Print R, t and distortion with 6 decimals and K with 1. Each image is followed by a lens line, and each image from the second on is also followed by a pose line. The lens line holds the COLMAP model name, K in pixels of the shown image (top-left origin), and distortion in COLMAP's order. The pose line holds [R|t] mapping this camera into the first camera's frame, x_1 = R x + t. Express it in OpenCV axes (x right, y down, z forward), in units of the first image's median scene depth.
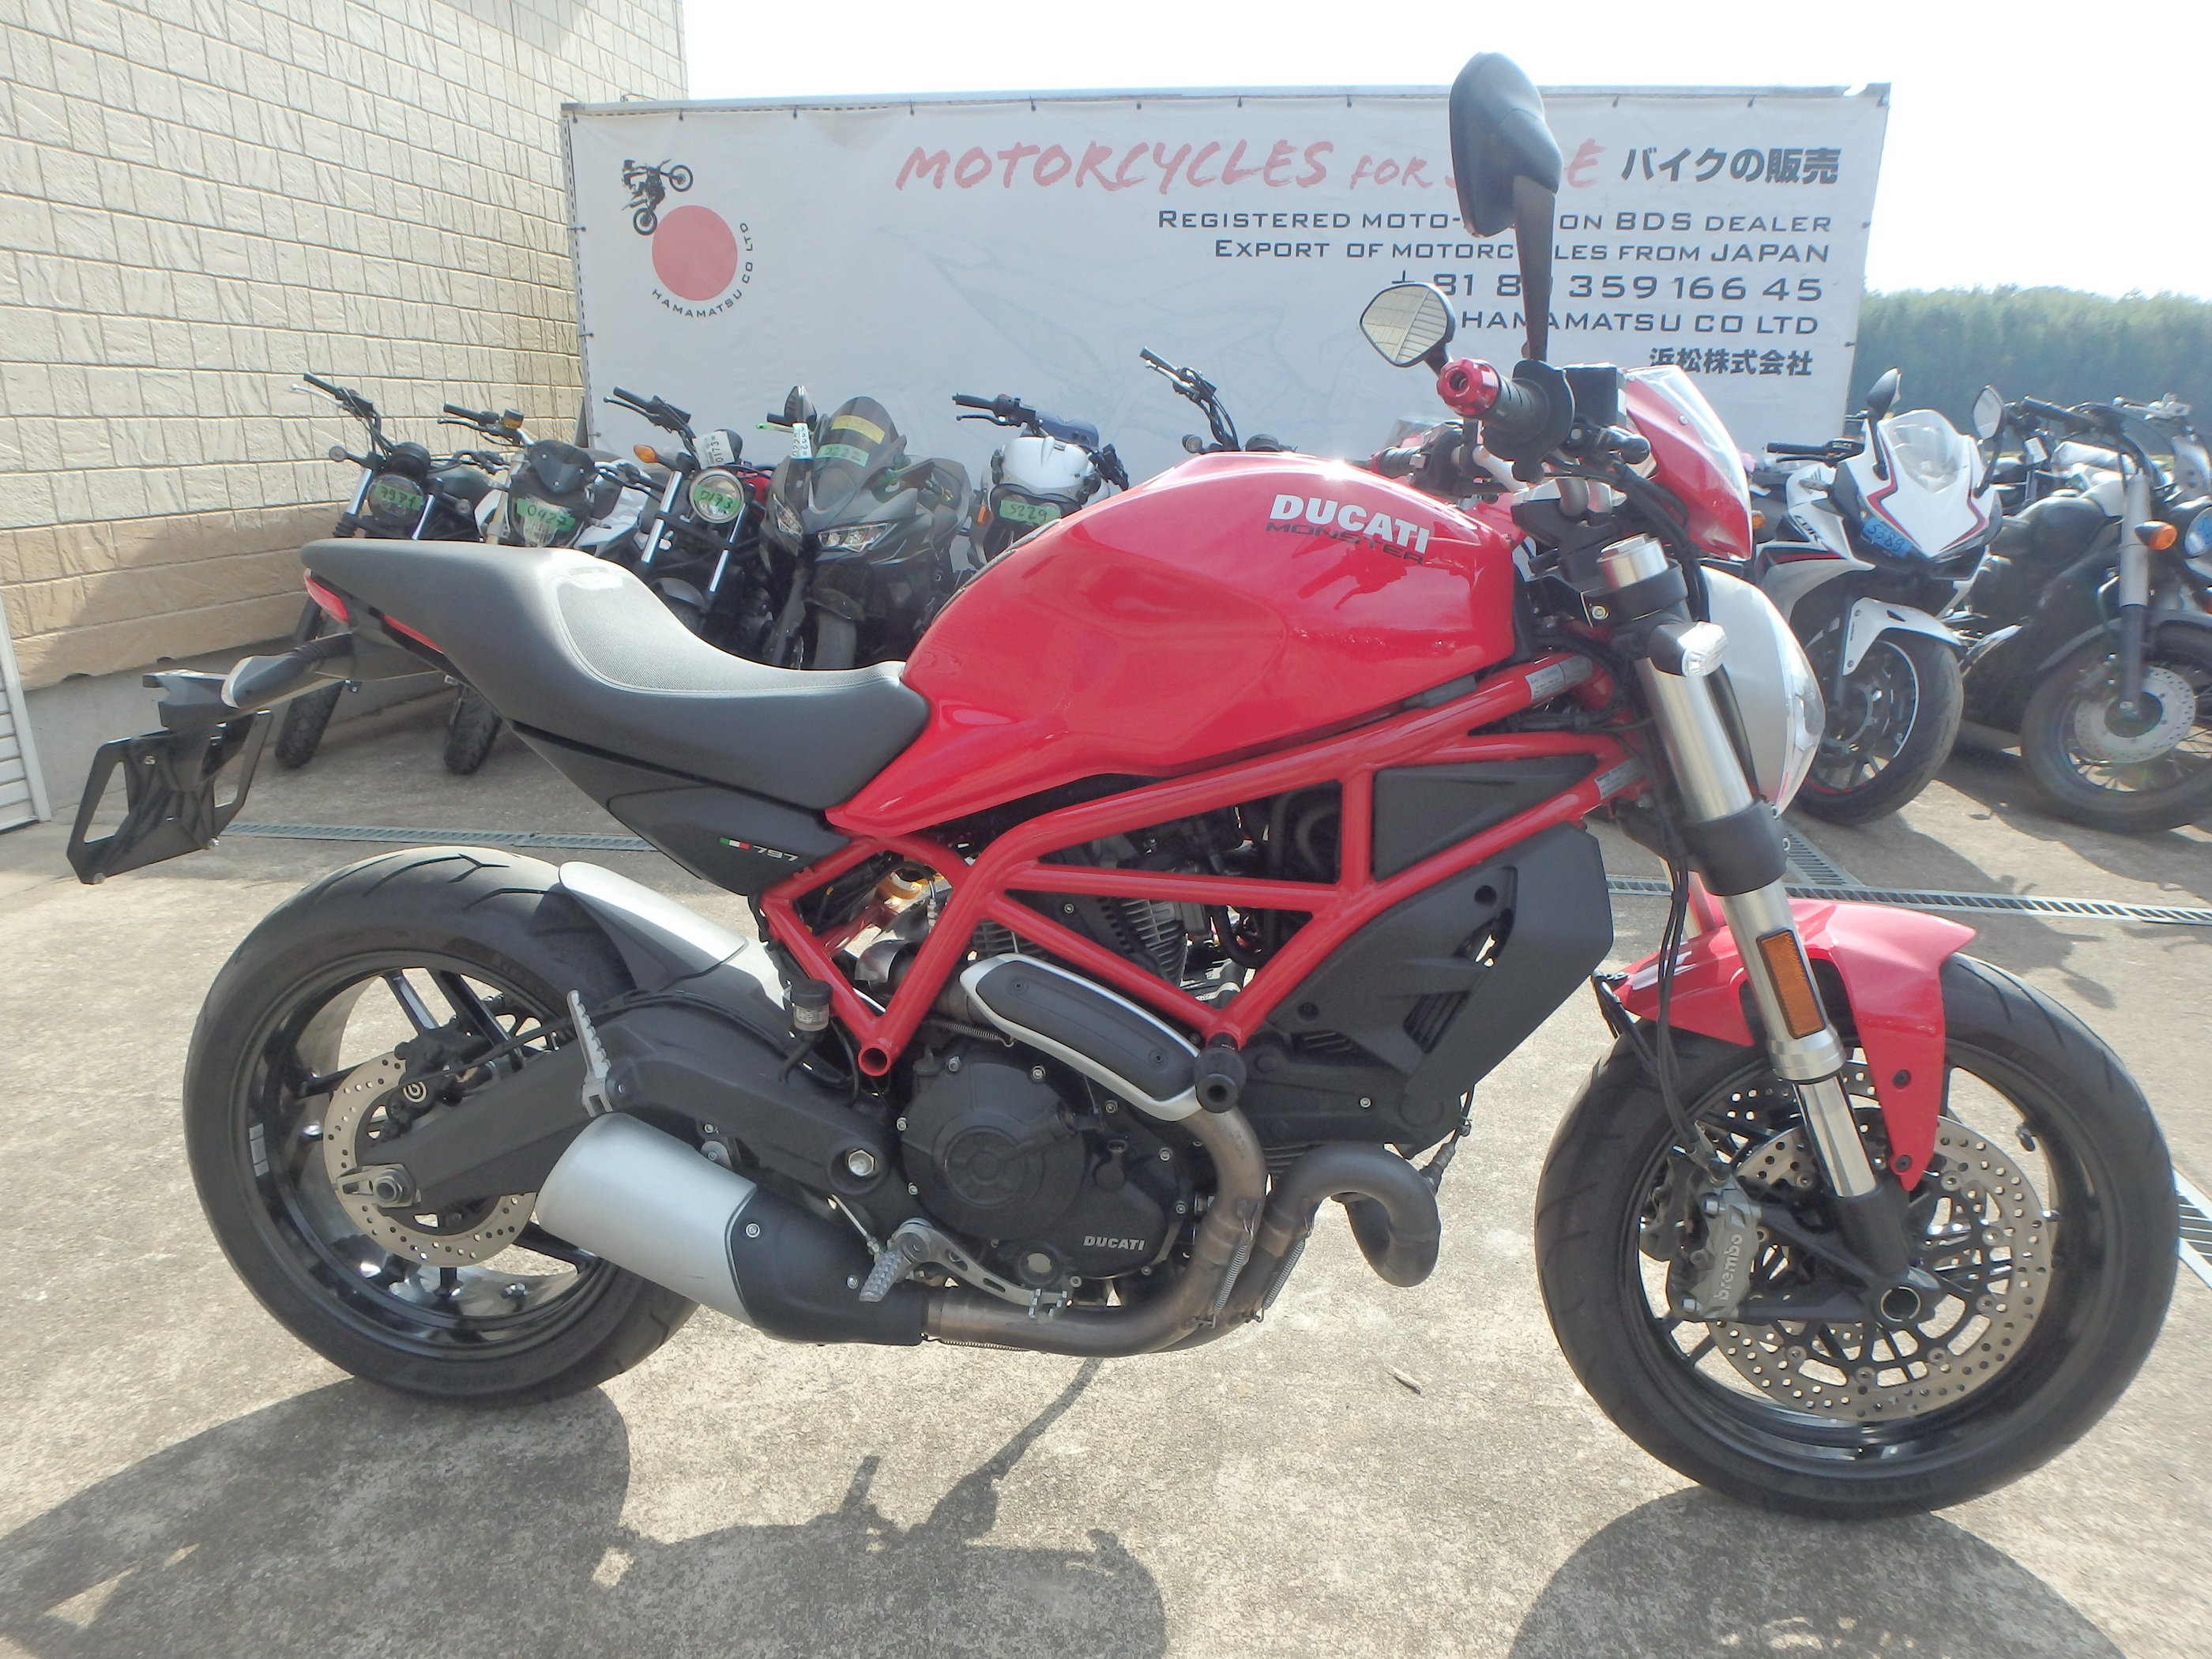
lens RADIAL K [[1380.6, 0, 1107.1], [0, 1380.6, 795.9], [0, 0, 1]] dist [-0.040864, 0.014545]
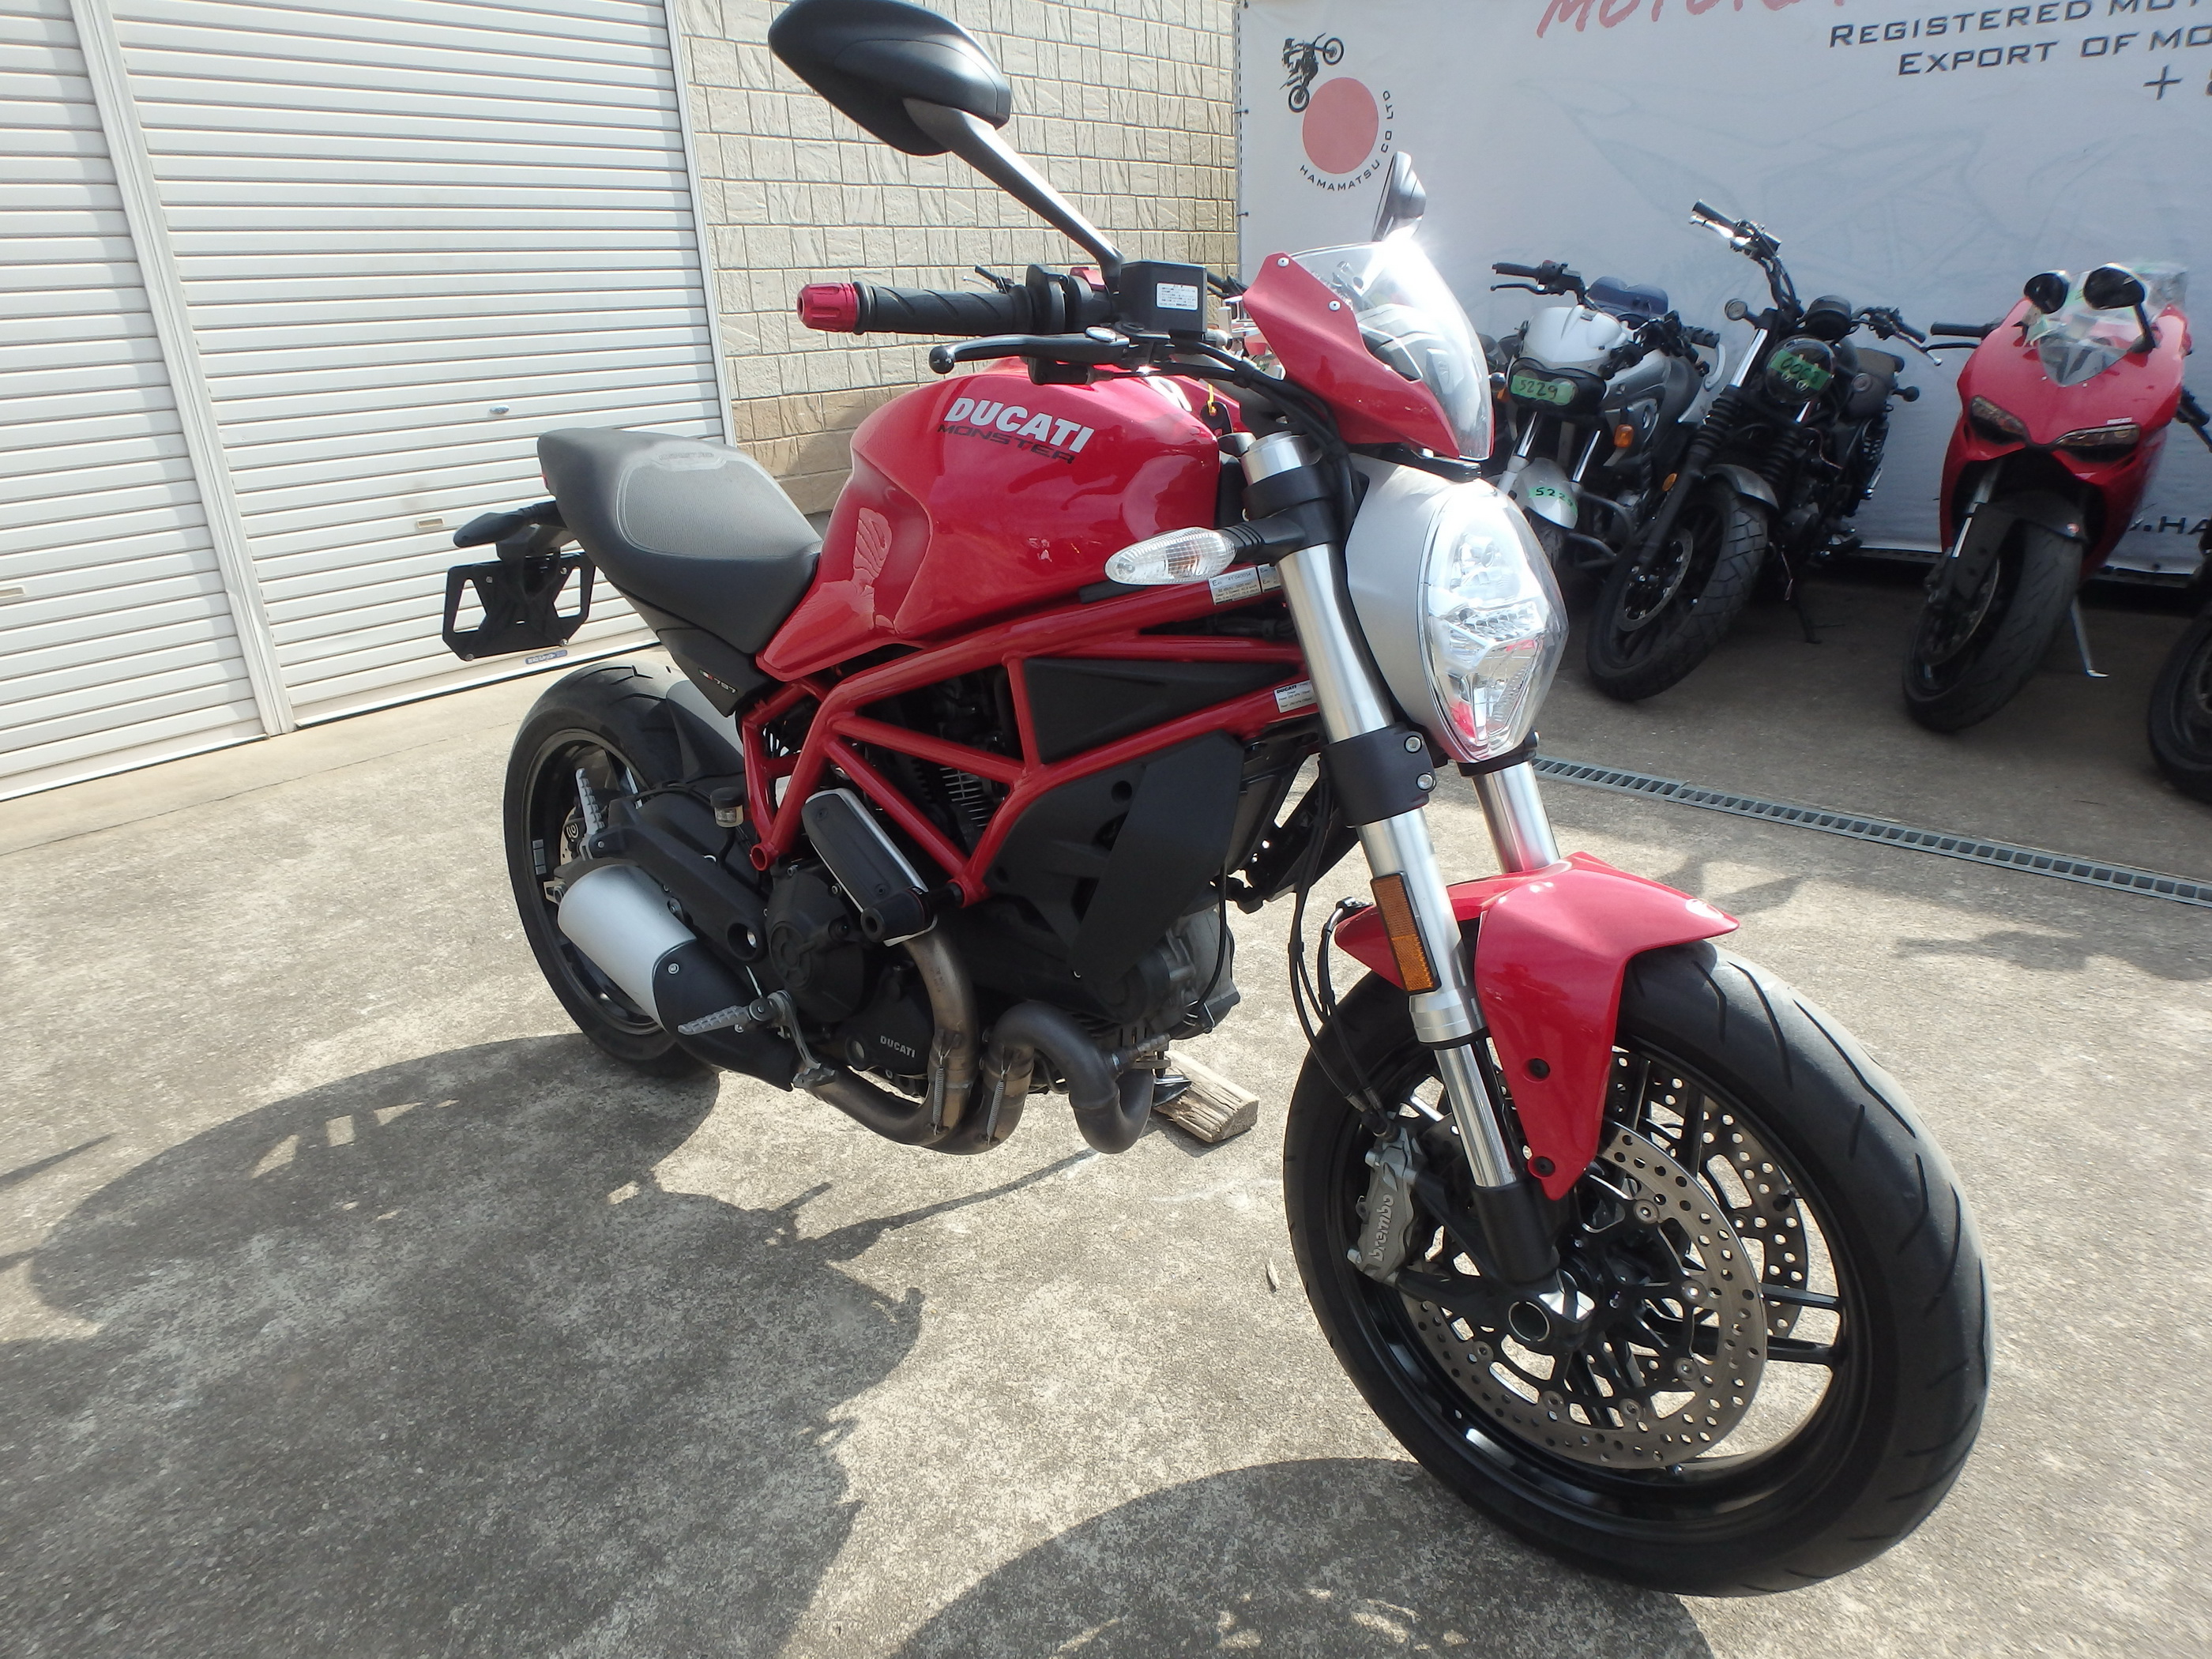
lens RADIAL K [[1392.4, 0, 1113.0], [0, 1392.4, 770.0], [0, 0, 1]] dist [-0.036395, 0.018065]
pose [[0.843247, 0.139794, -0.519029, 0.223385], [-0.101518, 0.989631, 0.101612, -0.013351], [0.527852, -0.032994, 0.848695, 0.030527]]
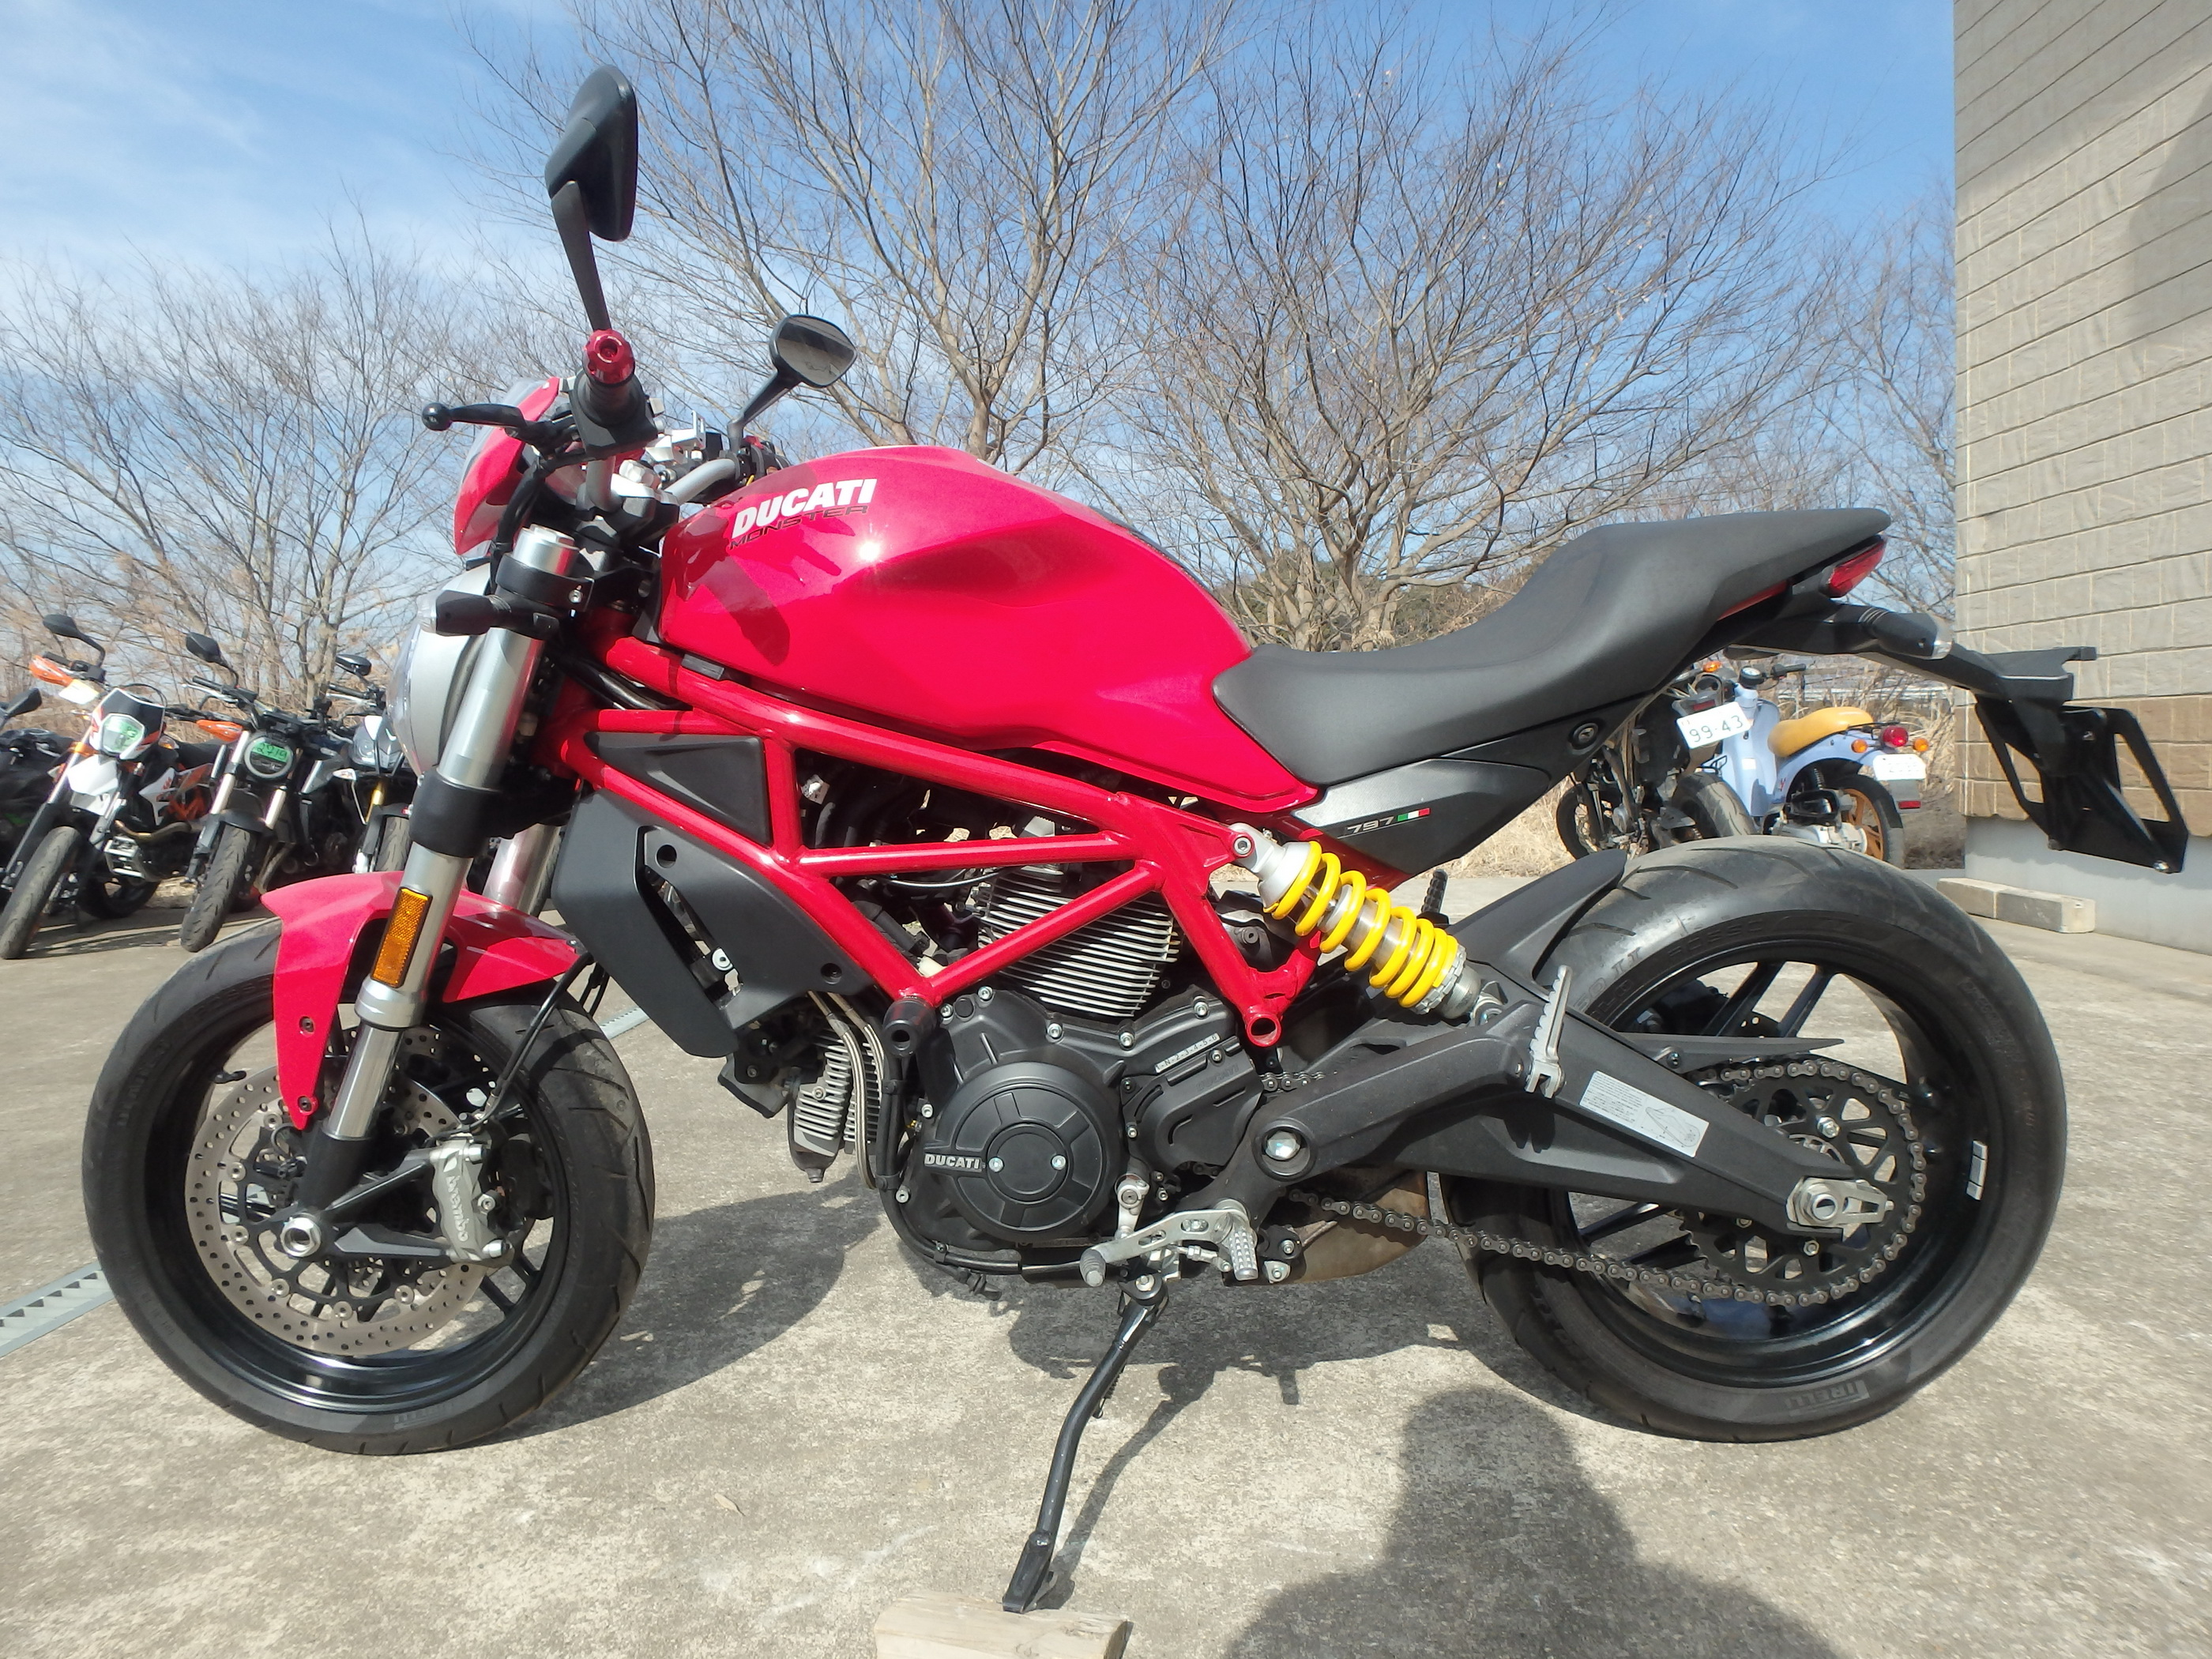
lens RADIAL K [[1351.3, 0, 1112.2], [0, 1351.3, 831.4], [0, 0, 1]] dist [-0.028185, -0.000409]
pose [[-0.992010, 0.037039, -0.120596, 0.024798], [-0.003317, 0.947941, 0.318428, -0.087321], [0.126112, 0.316284, -0.940245, 0.627339]]
